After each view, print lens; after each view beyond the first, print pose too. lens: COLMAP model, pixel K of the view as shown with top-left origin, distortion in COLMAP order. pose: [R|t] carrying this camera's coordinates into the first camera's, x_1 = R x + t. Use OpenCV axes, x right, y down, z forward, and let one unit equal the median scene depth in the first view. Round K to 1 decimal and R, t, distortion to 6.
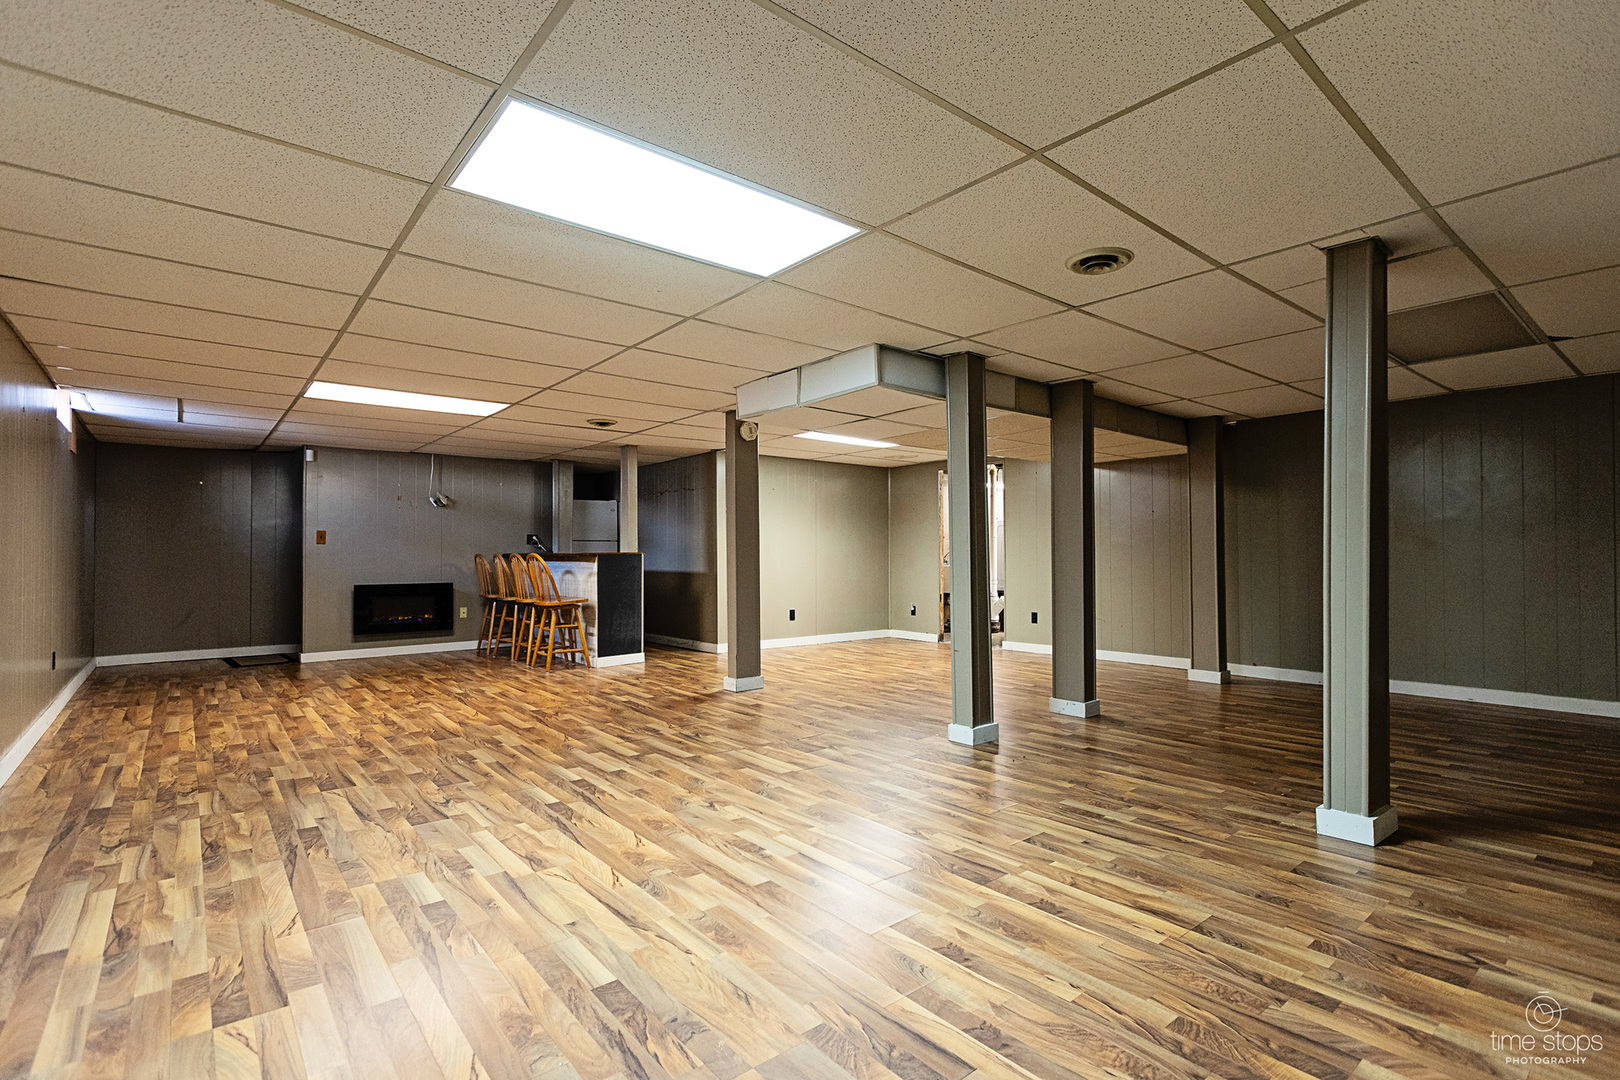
lens RADIAL K [[757.2, 0, 803.7], [0, 757.2, 539.0], [0, 0, 1]] dist [0.008233, -0.003847]
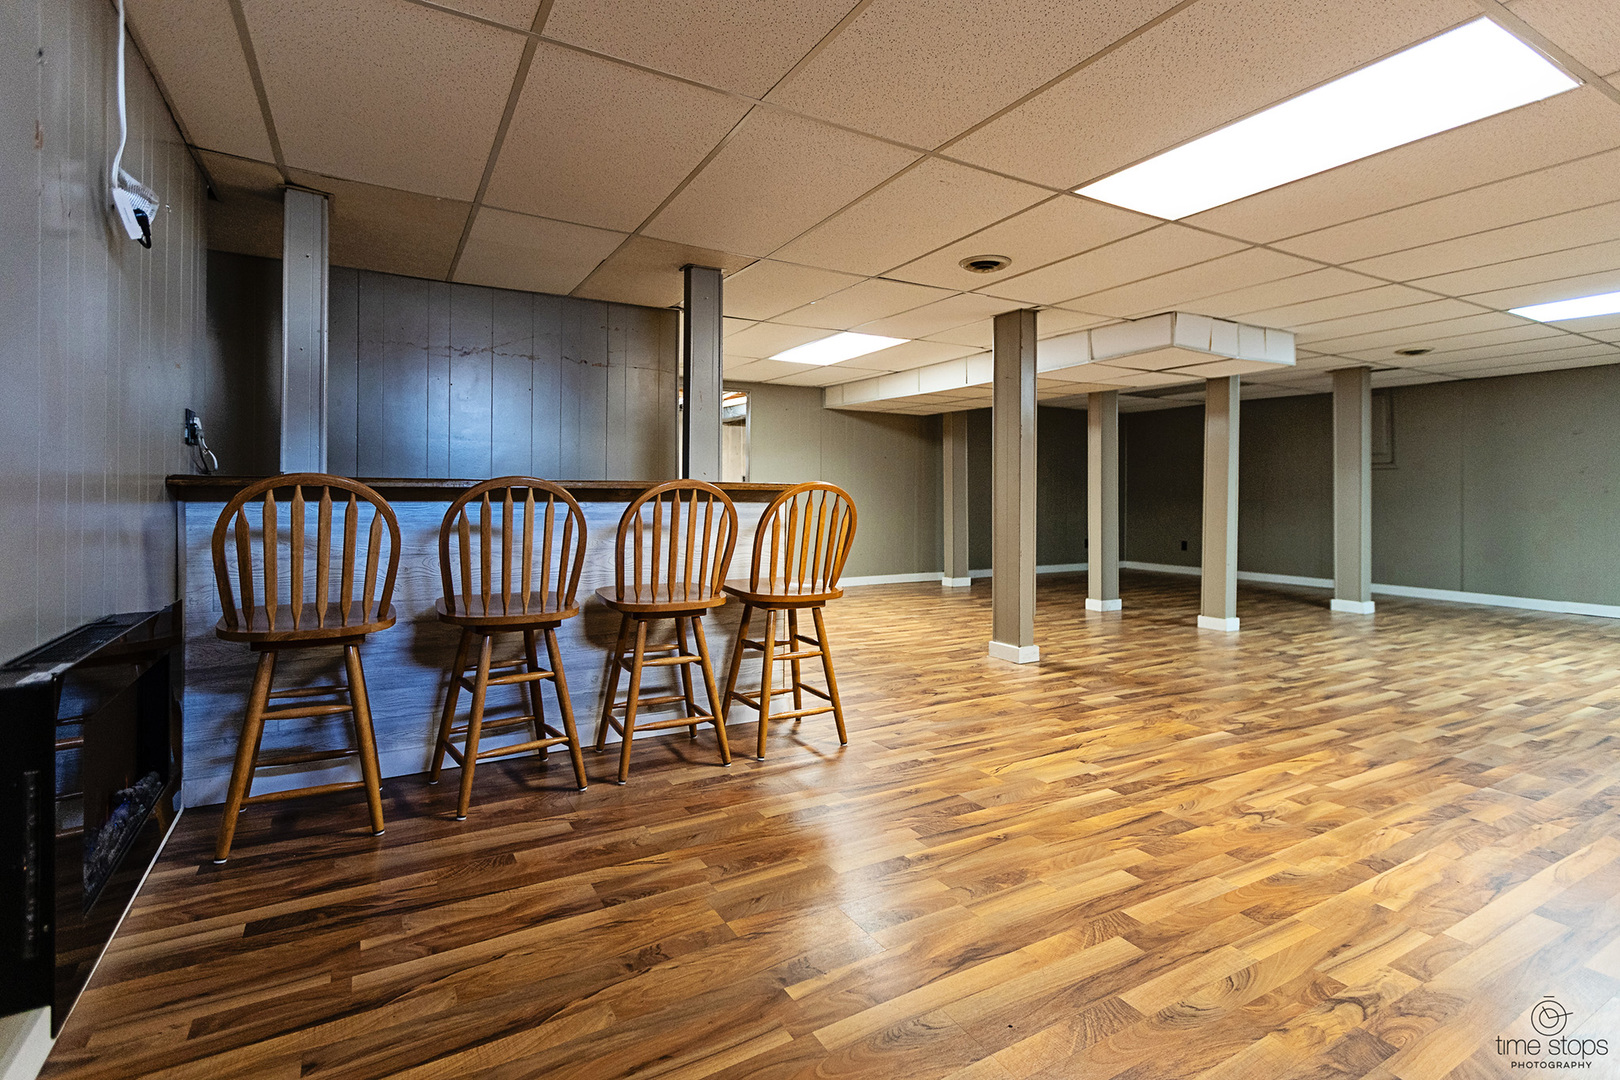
lens RADIAL K [[757.2, 0, 806.8], [0, 757.2, 478.1], [0, 0, 1]] dist [0.008233, -0.003847]
pose [[0.169951, 0.024581, 0.985146, -1.652113], [-0.026202, 0.999448, -0.020417, 0.049255], [-0.985104, -0.022343, 0.170501, 1.909272]]
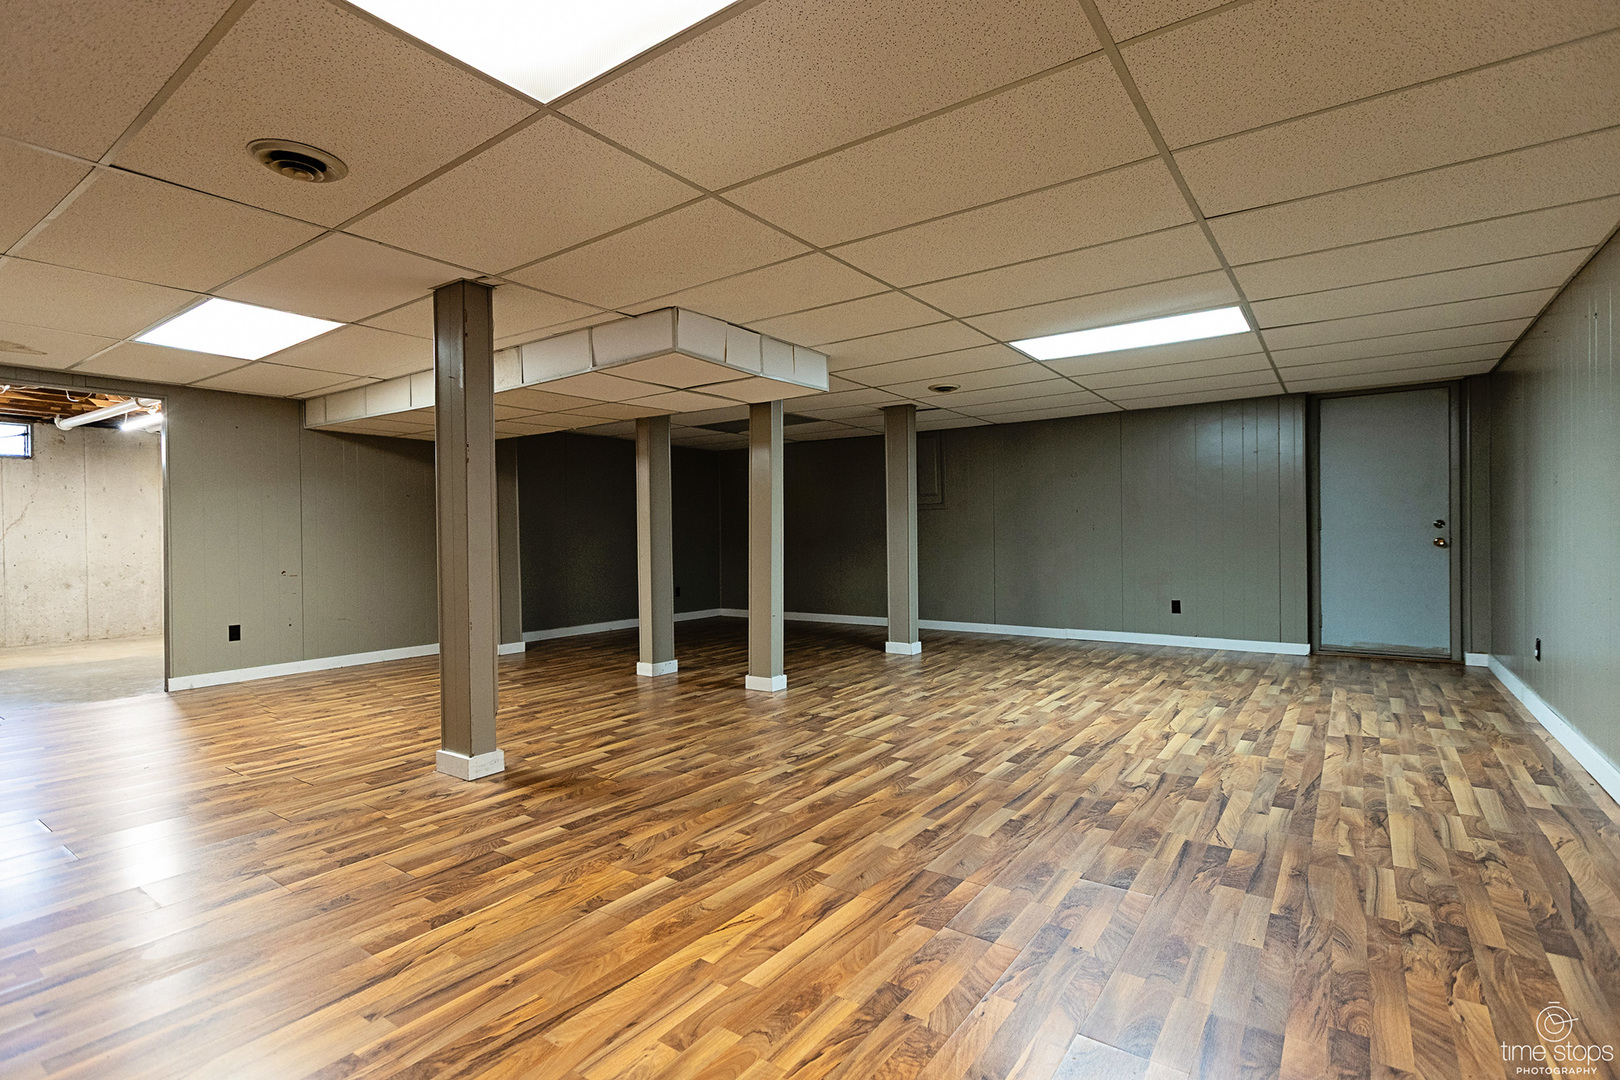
lens RADIAL K [[757.2, 0, 796.5], [0, 757.2, 543.1], [0, 0, 1]] dist [0.008233, -0.003847]
pose [[-0.249022, -0.001410, 0.968497, -1.173884], [-0.008169, 0.999966, -0.000644, 0.034246], [-0.968463, -0.008073, -0.249025, 1.504092]]
